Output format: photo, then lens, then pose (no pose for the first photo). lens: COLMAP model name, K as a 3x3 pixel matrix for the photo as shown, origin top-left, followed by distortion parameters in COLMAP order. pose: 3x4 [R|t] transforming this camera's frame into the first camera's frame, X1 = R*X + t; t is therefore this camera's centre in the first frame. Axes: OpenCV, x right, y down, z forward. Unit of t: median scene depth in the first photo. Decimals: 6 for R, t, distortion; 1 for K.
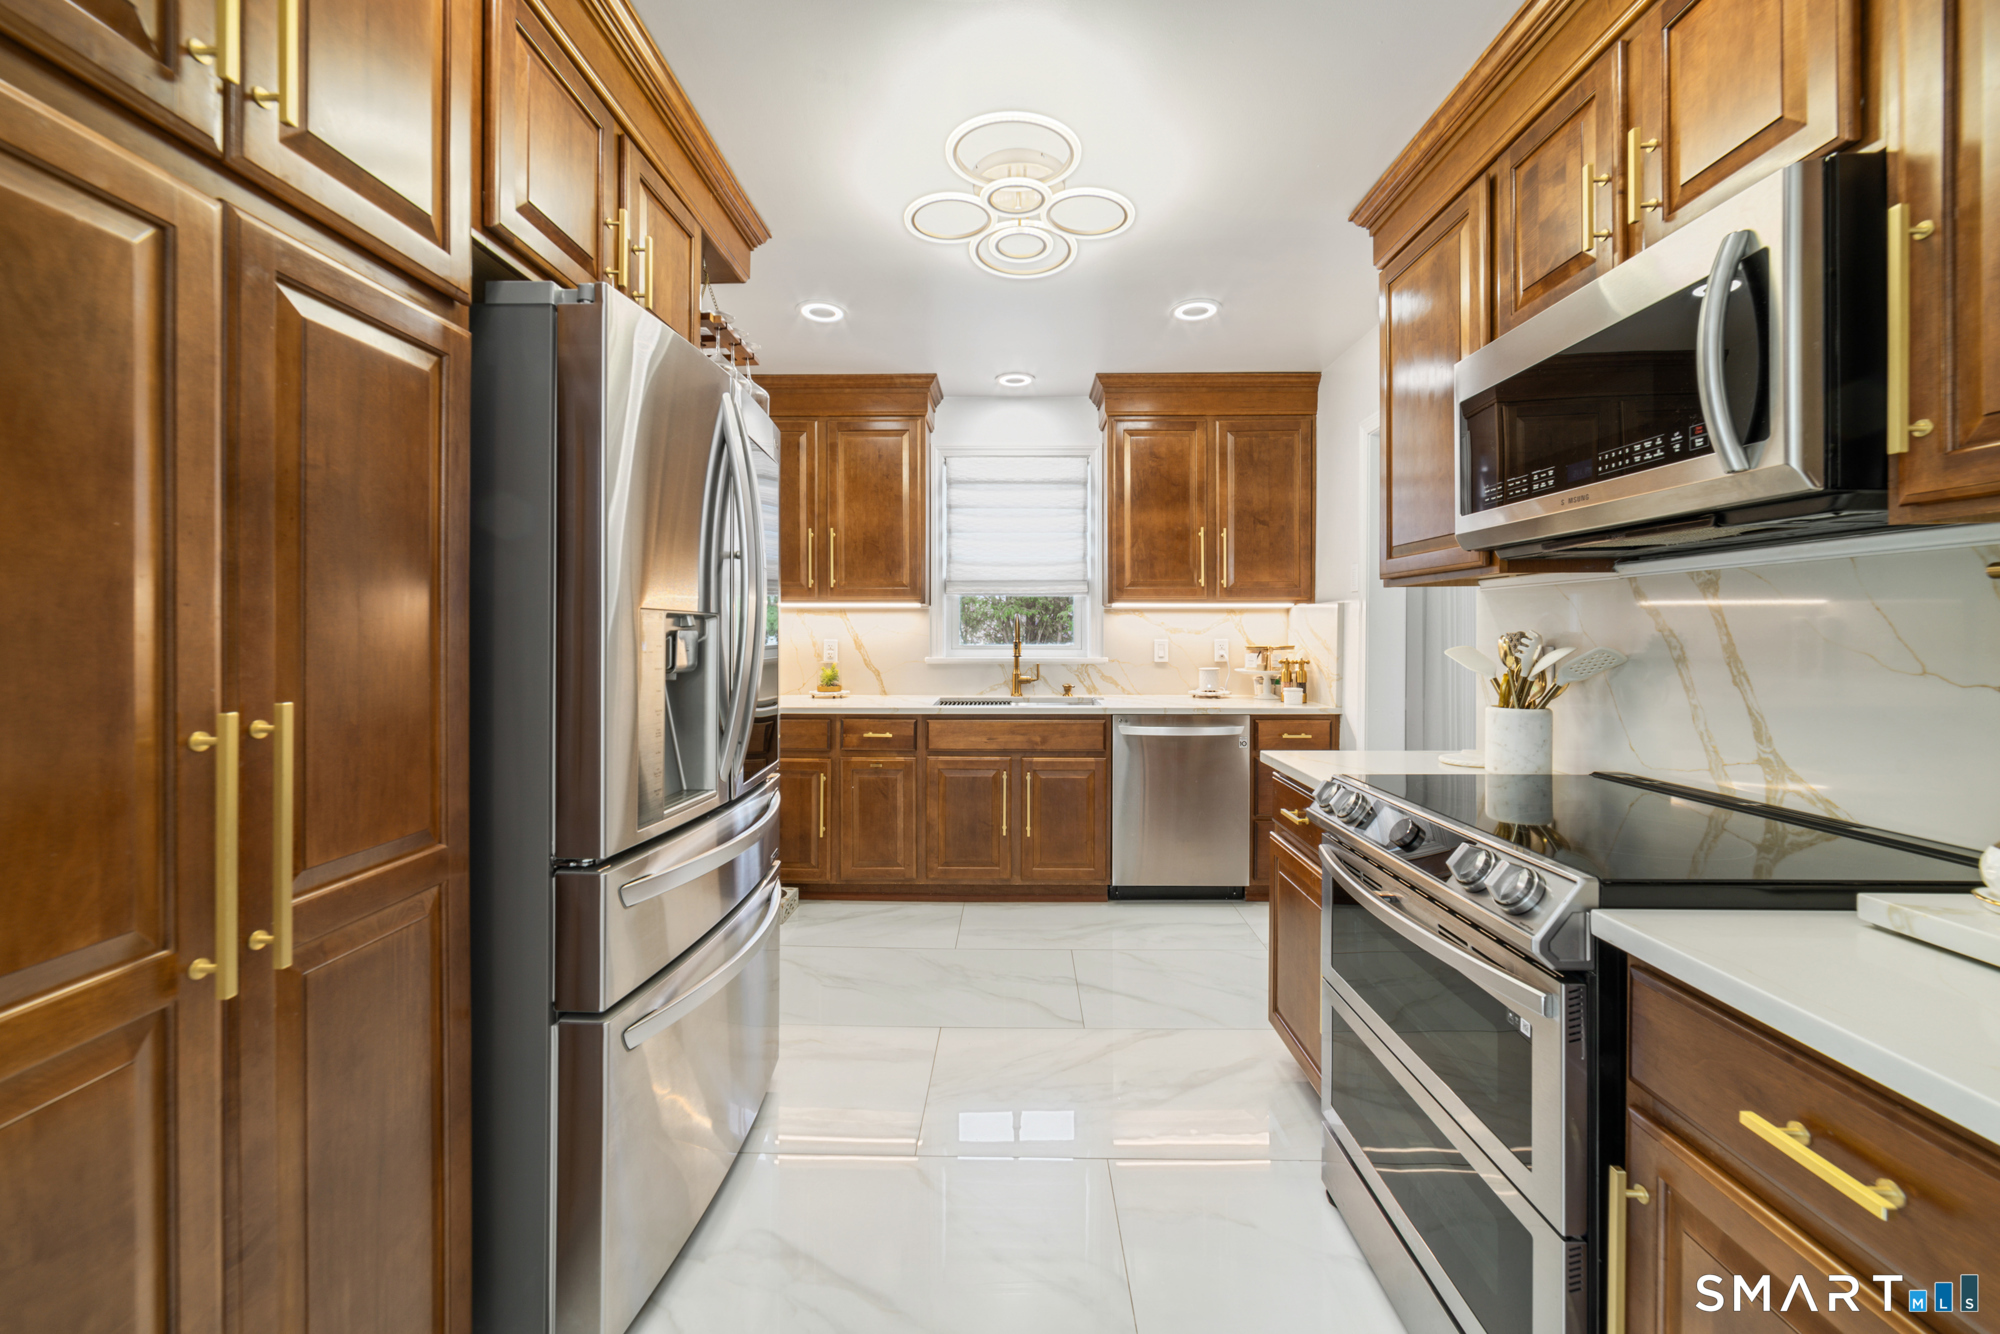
lens RADIAL K [[786.1, 0, 1003.0], [0, 786.1, 640.0], [0, 0, 1]] dist [-0.000718, -0.000116]
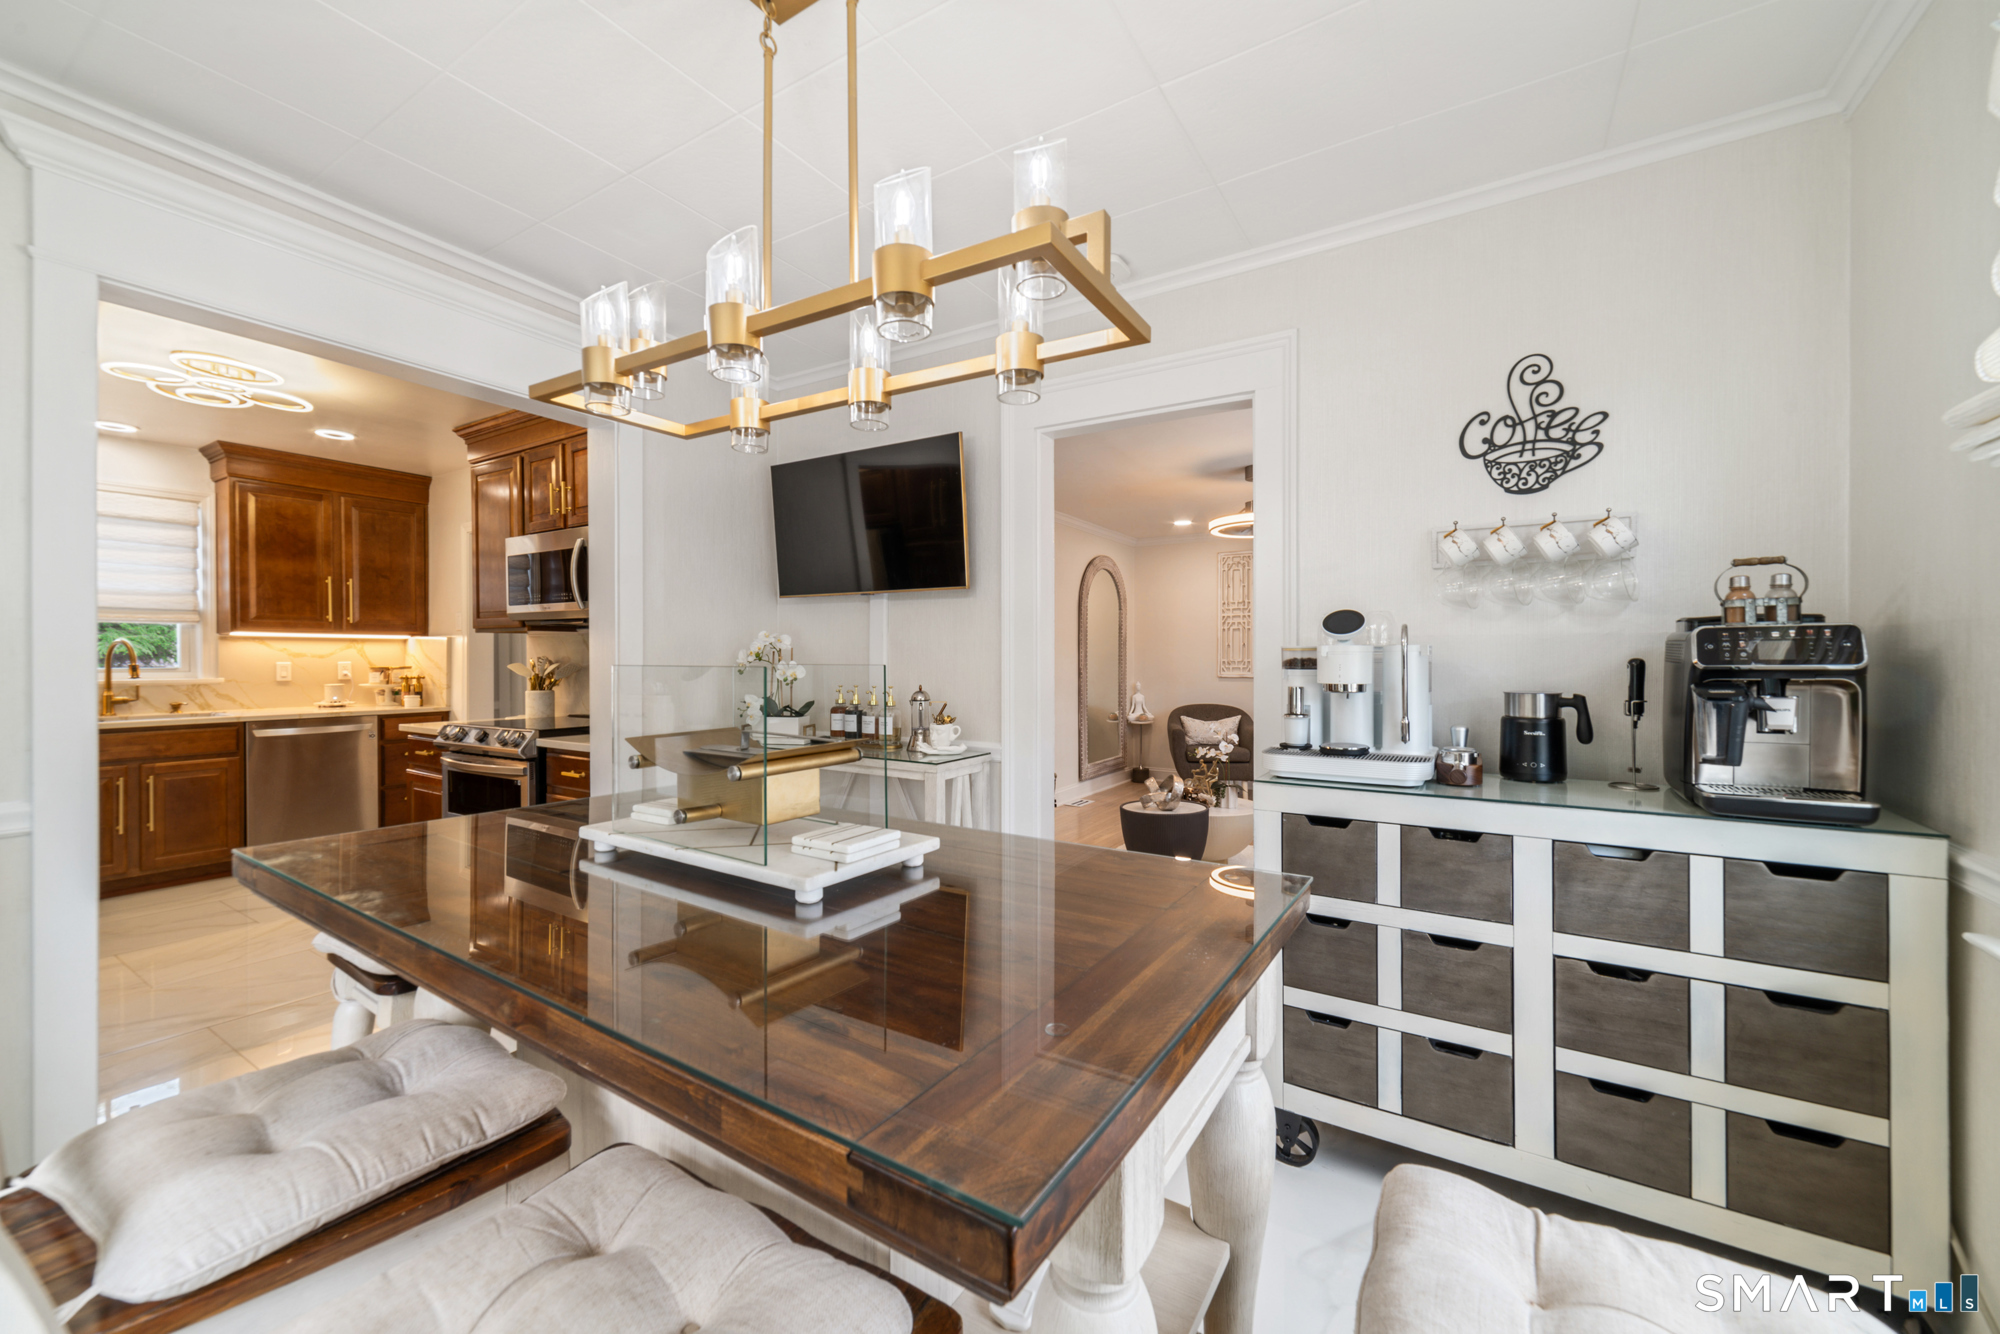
lens RADIAL K [[781.6, 0, 1005.4], [0, 781.6, 662.1], [0, 0, 1]] dist [-0.000798, -0.000054]
pose [[0.516262, -0.005295, 0.856414, -0.279785], [0.007851, 0.999968, 0.001450, 0.006246], [-0.856395, 0.005975, 0.516287, -0.634936]]
